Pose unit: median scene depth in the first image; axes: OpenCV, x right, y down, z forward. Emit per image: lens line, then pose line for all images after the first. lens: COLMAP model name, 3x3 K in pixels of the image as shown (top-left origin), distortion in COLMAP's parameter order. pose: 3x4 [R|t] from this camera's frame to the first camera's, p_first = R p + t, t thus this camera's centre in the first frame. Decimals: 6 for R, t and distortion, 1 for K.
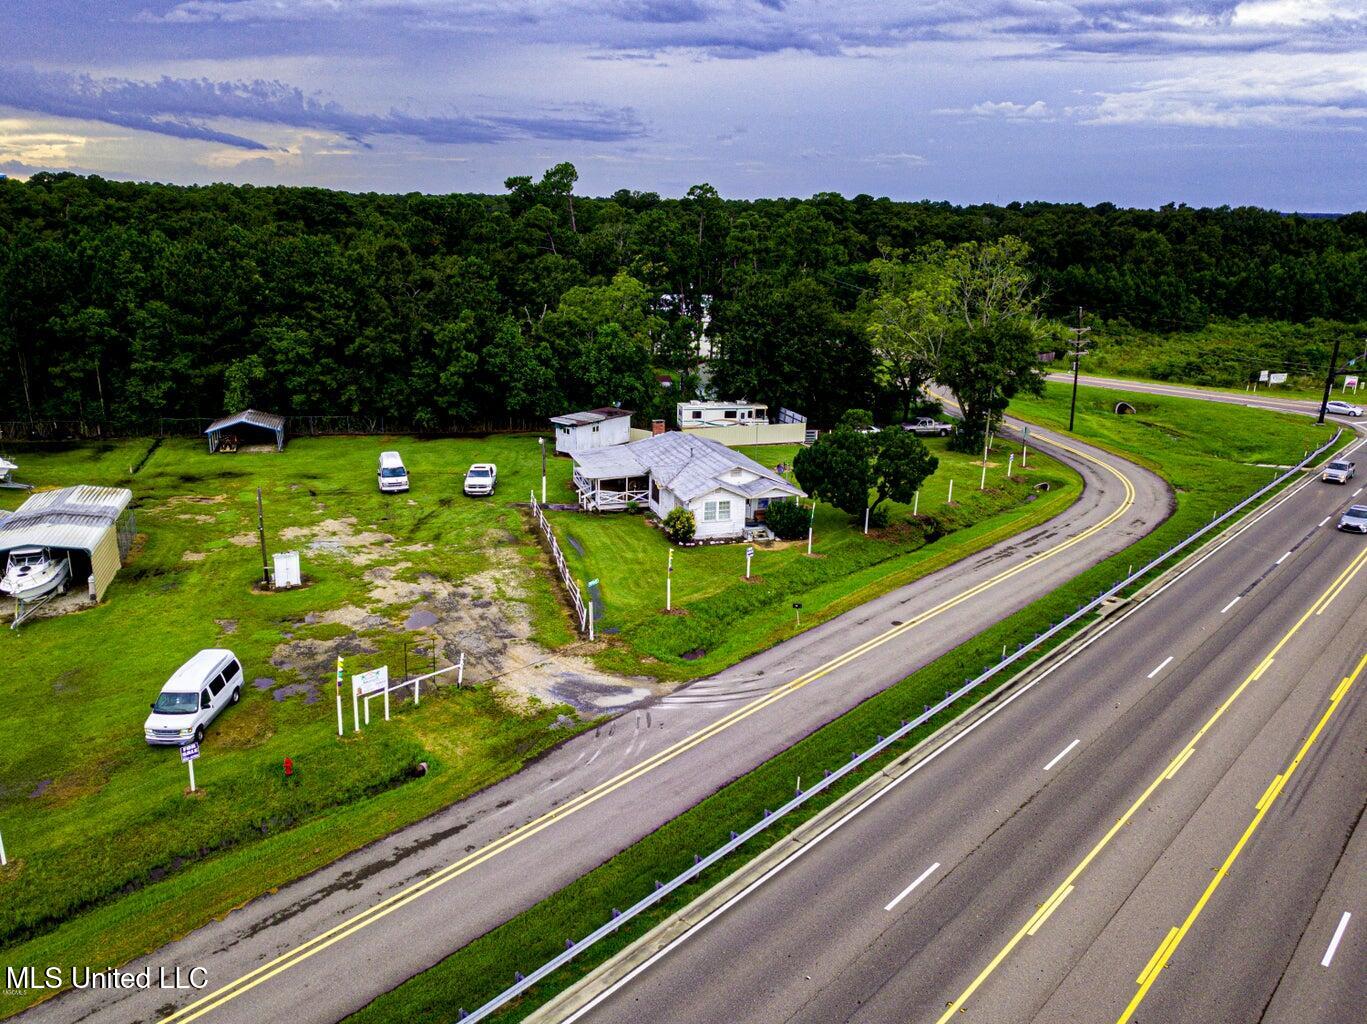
lens RADIAL K [[1043.1, 0, 683.5], [0, 1043.1, 512.0], [0, 0, 1]] dist [0.012146, -0.005622]
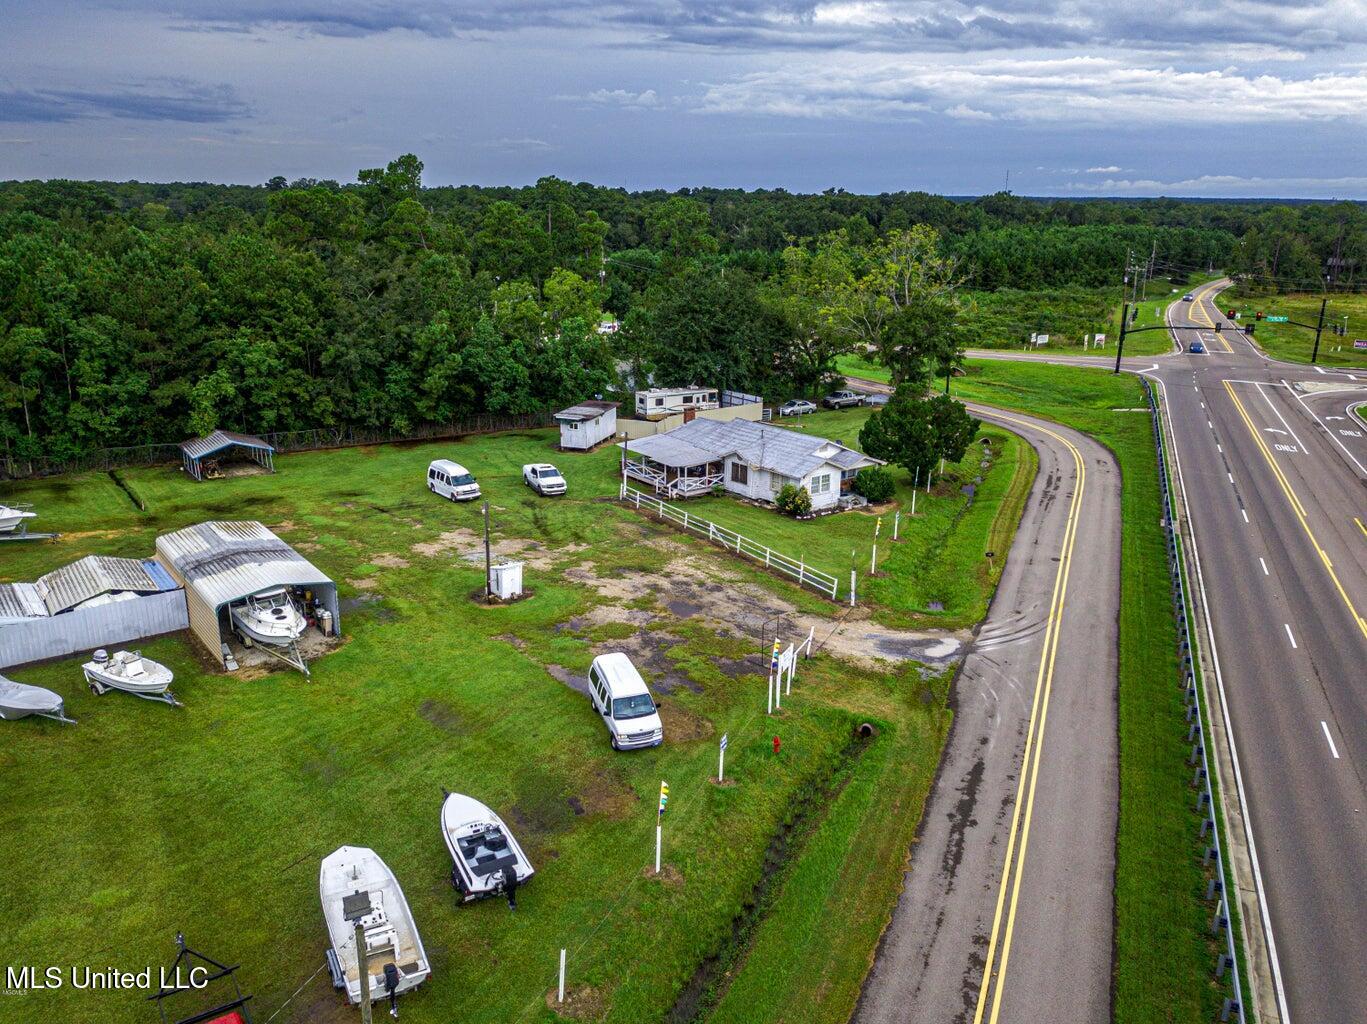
lens RADIAL K [[1043.1, 0, 683.5], [0, 1043.1, 512.0], [0, 0, 1]] dist [0.012146, -0.005622]
pose [[0.945619, -0.103648, 0.308321, -0.332691], [0.099705, 0.994607, 0.028561, -0.013304], [-0.309619, 0.003733, 0.950854, 0.009106]]
